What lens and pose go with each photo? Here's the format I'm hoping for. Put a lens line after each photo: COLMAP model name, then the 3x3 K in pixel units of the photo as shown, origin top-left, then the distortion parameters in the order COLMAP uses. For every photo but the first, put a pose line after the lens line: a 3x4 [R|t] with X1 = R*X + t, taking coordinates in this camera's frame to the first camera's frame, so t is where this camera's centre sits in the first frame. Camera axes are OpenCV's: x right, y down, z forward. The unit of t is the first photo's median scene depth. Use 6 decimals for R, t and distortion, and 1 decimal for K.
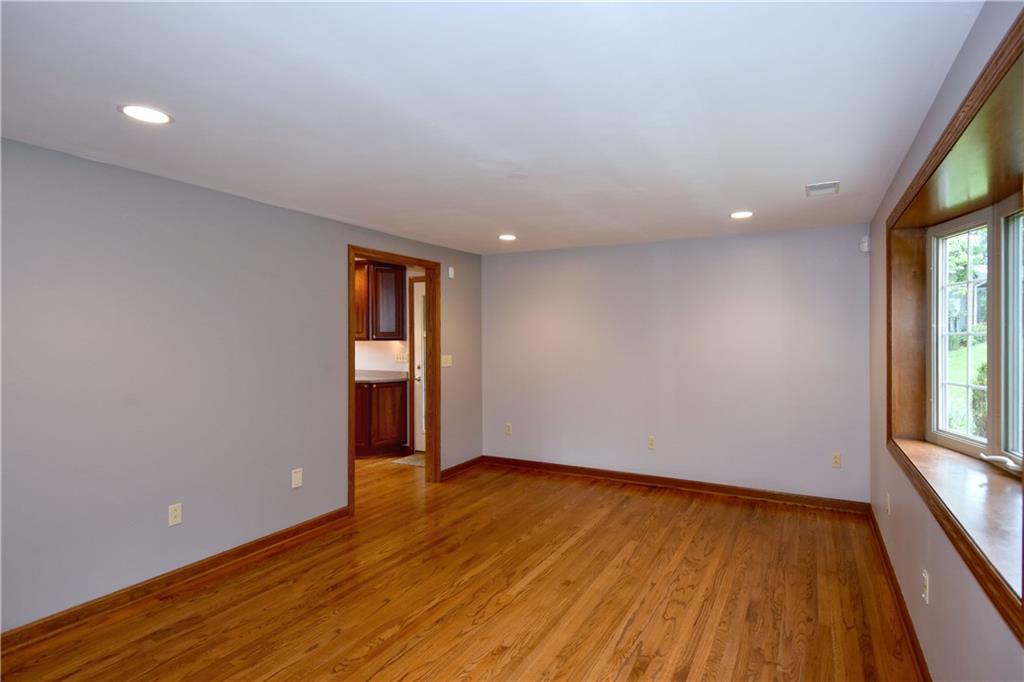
lens RADIAL K [[539.9, 0, 512.0], [0, 539.9, 341.0], [0, 0, 1]] dist [0.005328, -0.000311]
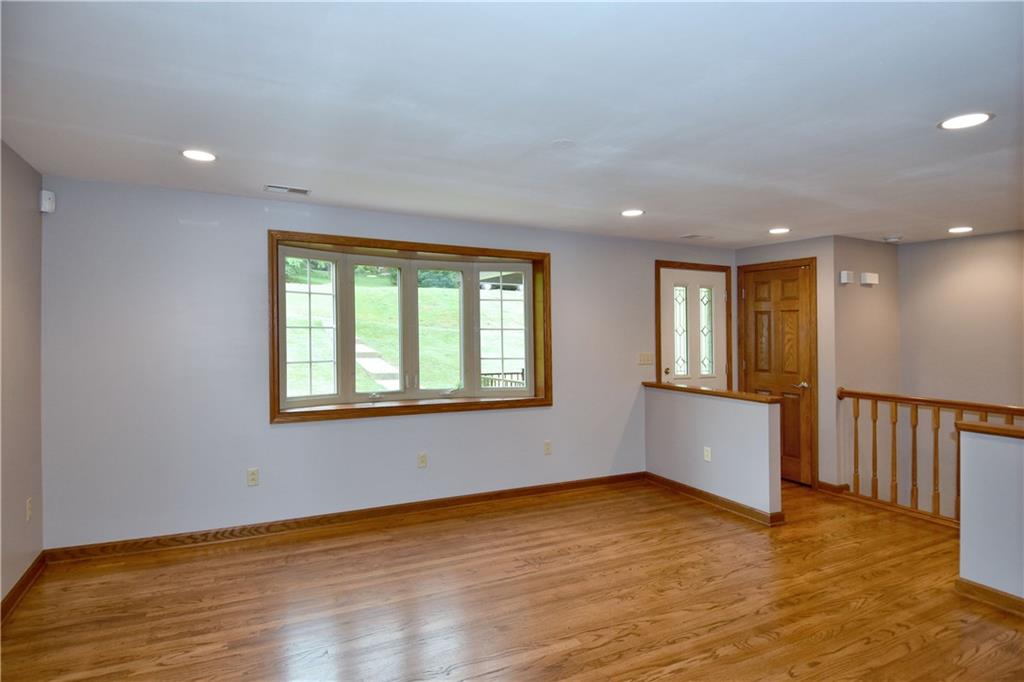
lens RADIAL K [[564.5, 0, 509.1], [0, 564.5, 302.8], [0, 0, 1]] dist [0.004795, -0.000358]
pose [[-0.864106, 0.014063, 0.503114, -0.378683], [-0.013262, 0.998626, -0.050690, 0.000637], [-0.503136, -0.050474, -0.862732, 1.953306]]
